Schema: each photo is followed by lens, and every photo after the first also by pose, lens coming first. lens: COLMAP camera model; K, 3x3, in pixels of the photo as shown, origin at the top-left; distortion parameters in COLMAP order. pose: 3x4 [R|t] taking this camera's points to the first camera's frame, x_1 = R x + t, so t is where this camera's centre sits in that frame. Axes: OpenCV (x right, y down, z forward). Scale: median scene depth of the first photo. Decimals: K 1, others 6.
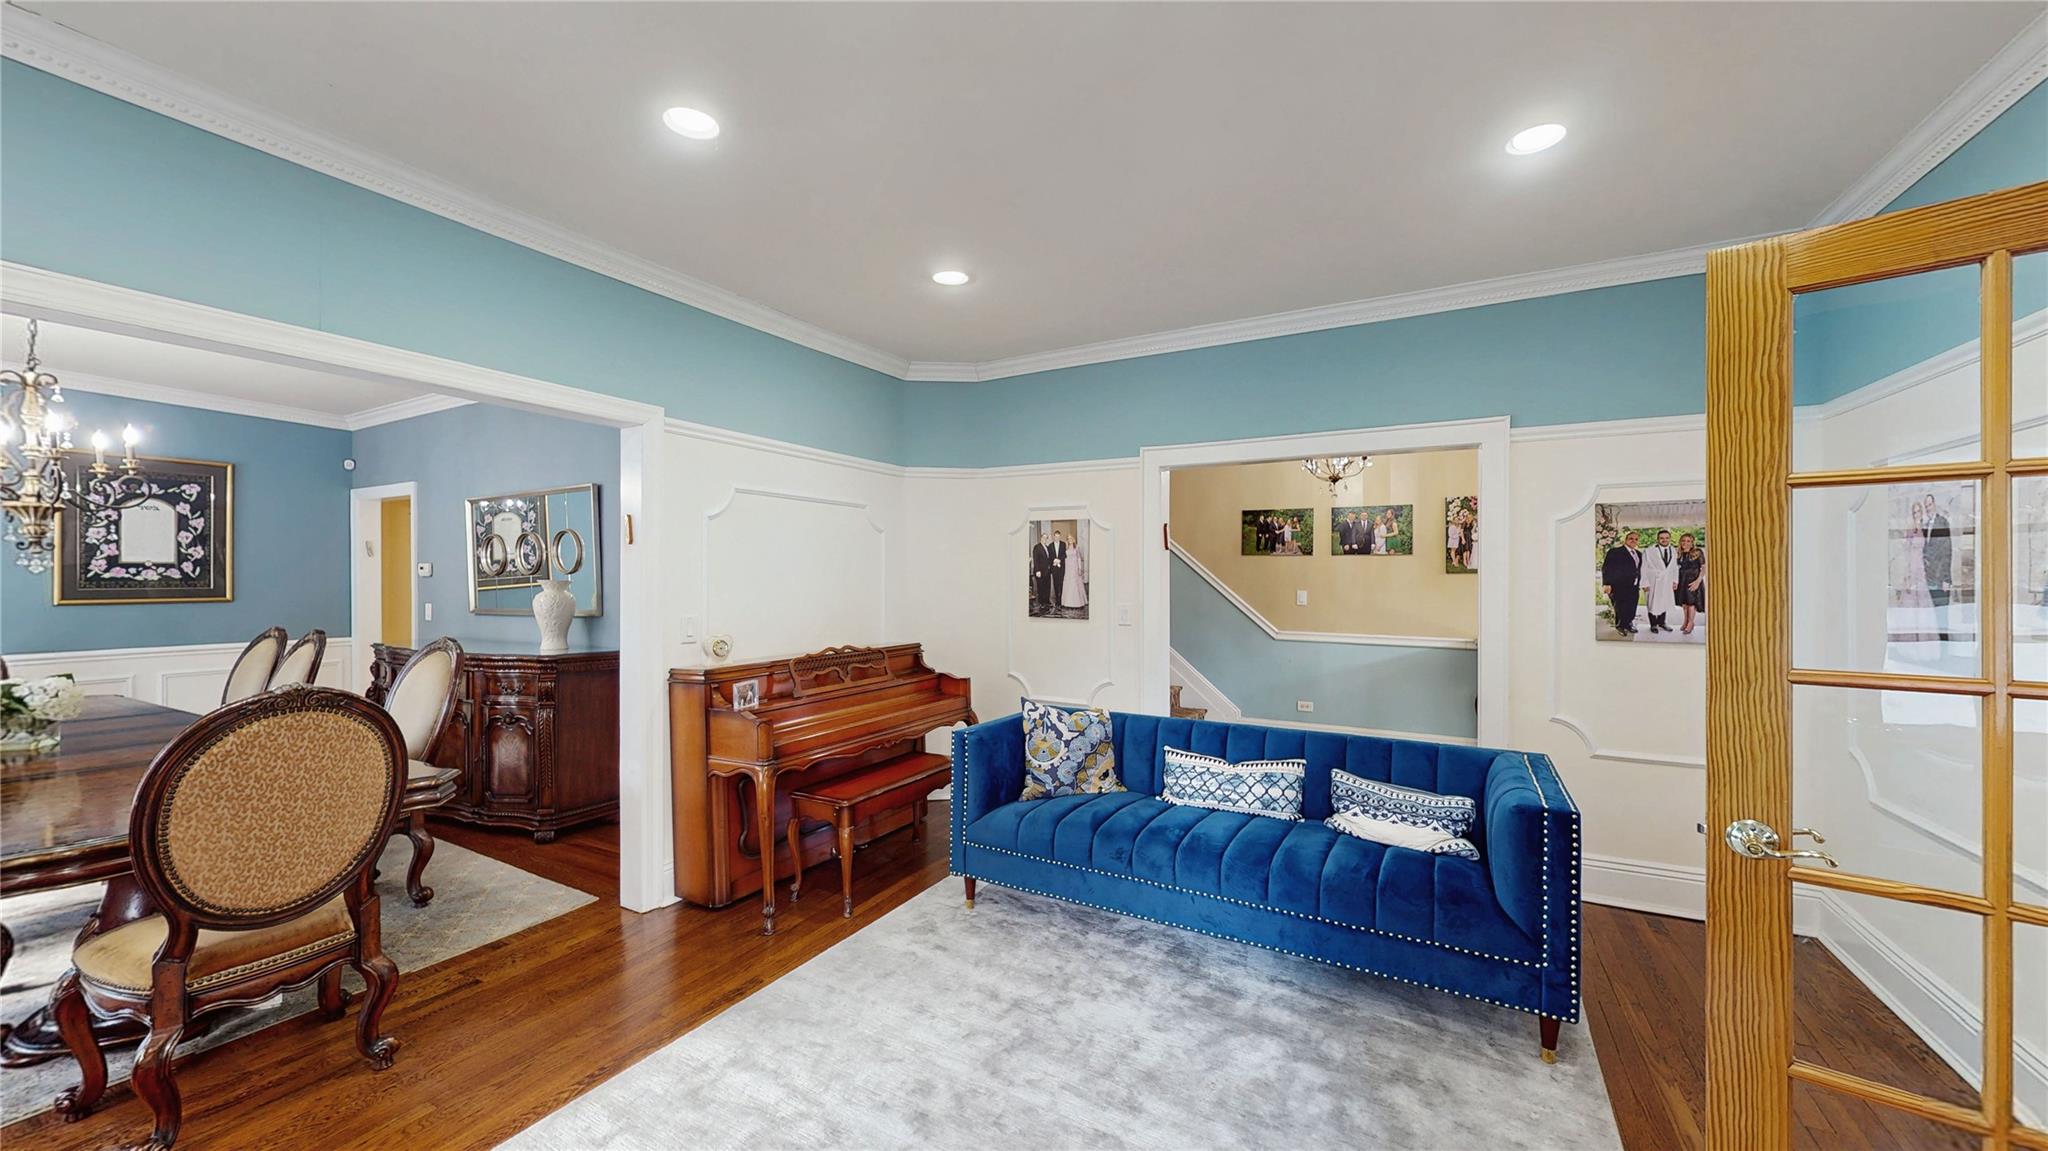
lens RADIAL K [[748.0, 0, 1024.0], [0, 748.0, 575.5], [0, 0, 1]] dist [-0.000373, 0.000096]
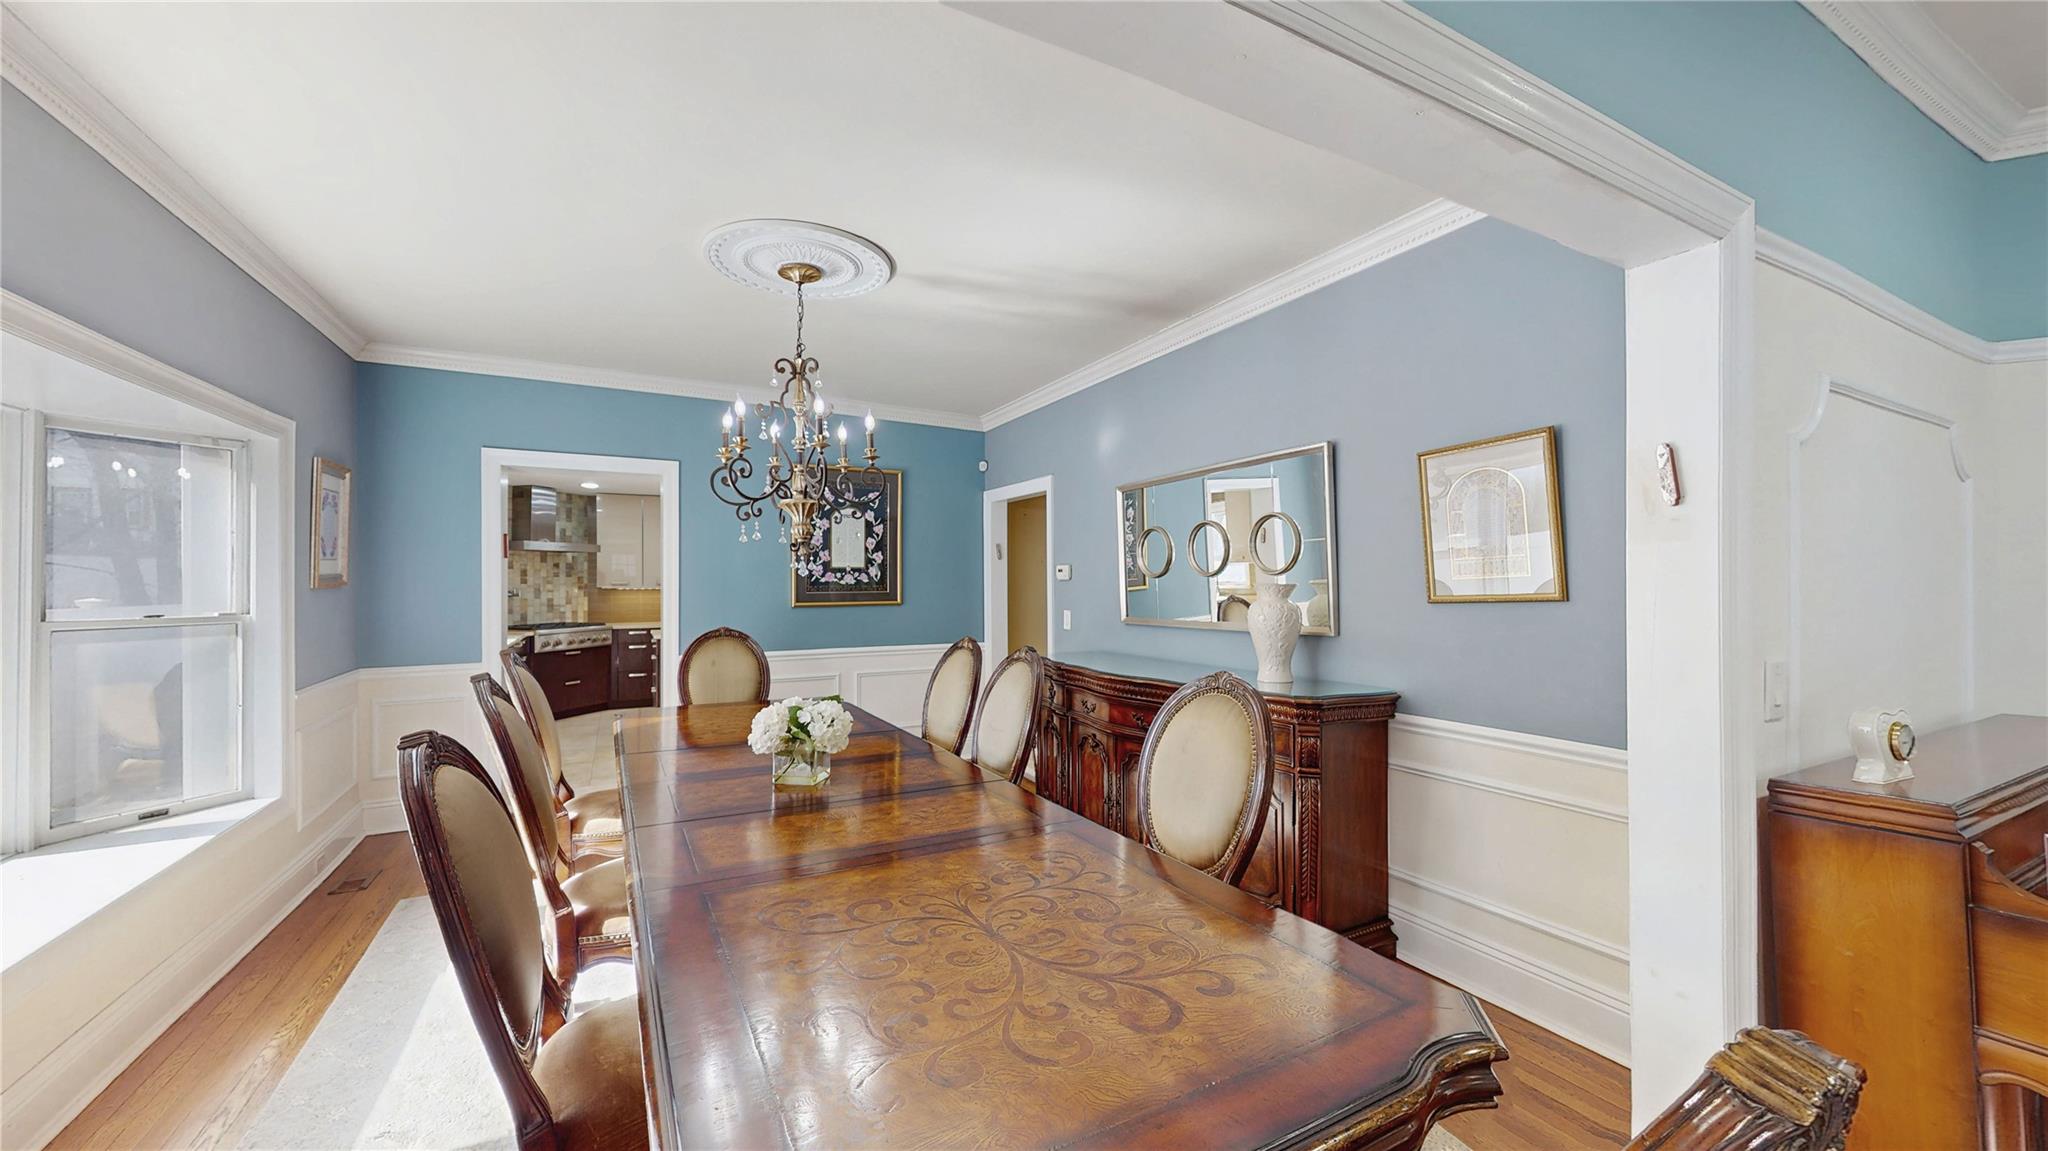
lens RADIAL K [[748.0, 0, 1024.0], [0, 748.0, 575.5], [0, 0, 1]] dist [-0.000373, 0.000096]
pose [[0.839535, -0.007616, -0.543252, -0.379137], [0.005477, 0.999970, -0.005556, 0.001305], [0.543278, 0.001689, 0.839551, 0.239941]]
